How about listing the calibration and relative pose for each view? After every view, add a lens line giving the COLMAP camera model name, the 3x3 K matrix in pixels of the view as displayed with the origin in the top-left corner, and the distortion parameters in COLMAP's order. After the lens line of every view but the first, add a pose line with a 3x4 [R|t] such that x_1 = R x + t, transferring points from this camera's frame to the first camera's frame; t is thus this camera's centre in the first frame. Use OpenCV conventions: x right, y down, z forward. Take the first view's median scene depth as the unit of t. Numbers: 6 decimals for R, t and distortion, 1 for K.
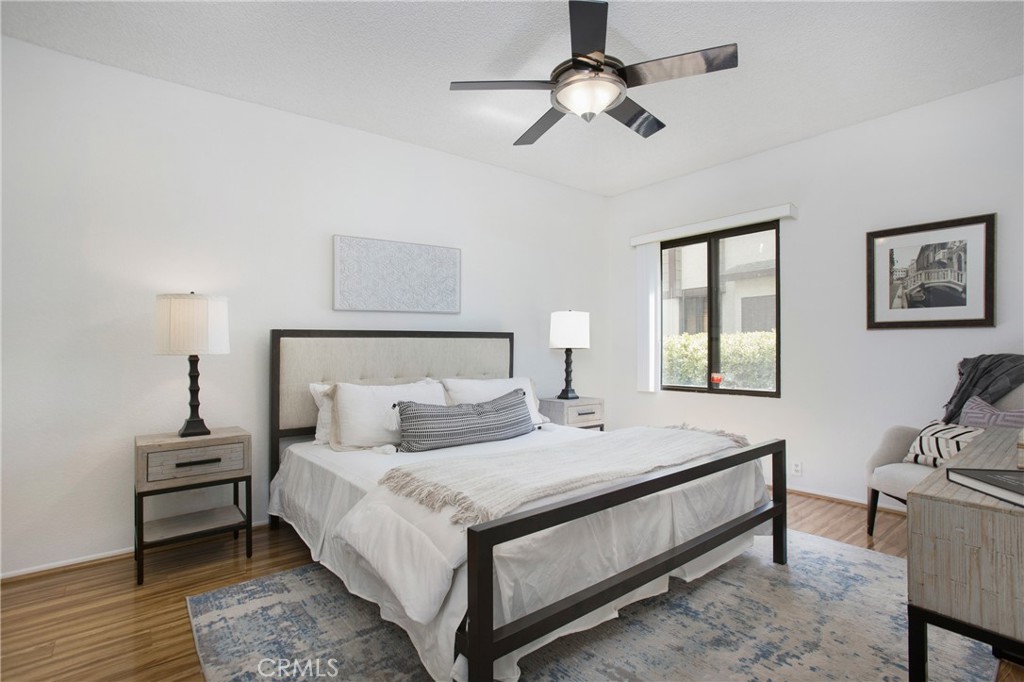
lens RADIAL K [[512.5, 0, 512.0], [0, 512.5, 341.0], [0, 0, 1]] dist [-0.002088, -0.000433]
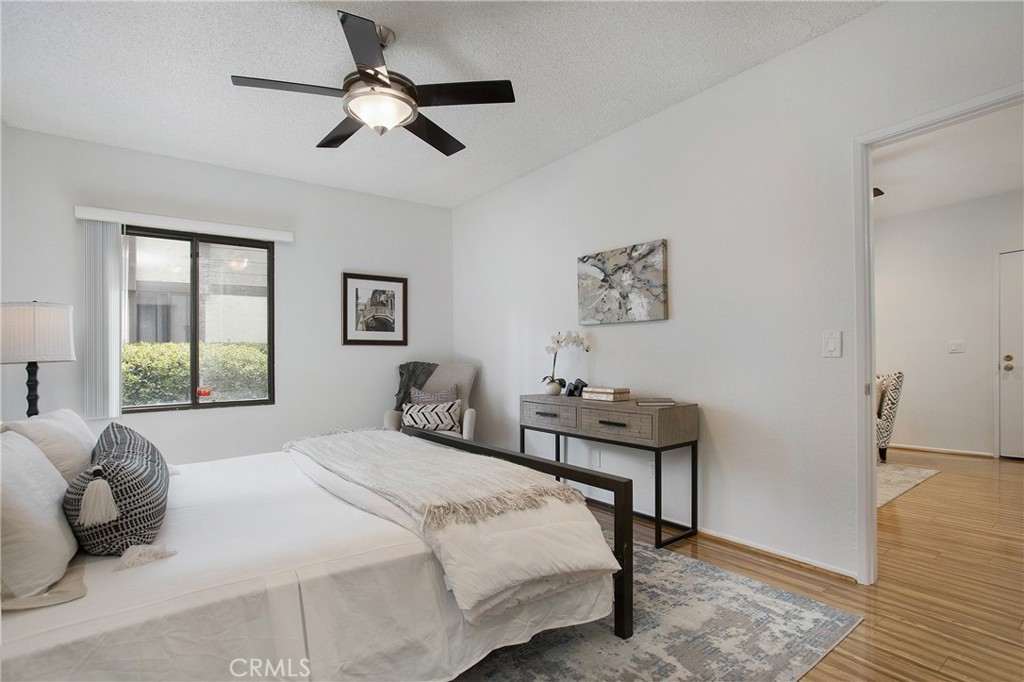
lens RADIAL K [[512.5, 0, 512.0], [0, 512.5, 341.0], [0, 0, 1]] dist [-0.002088, -0.000433]
pose [[0.065733, 0.035659, 0.997200, -0.643213], [-0.003631, 0.999363, -0.035497, 0.014240], [-0.997831, -0.001287, 0.065821, 0.491675]]
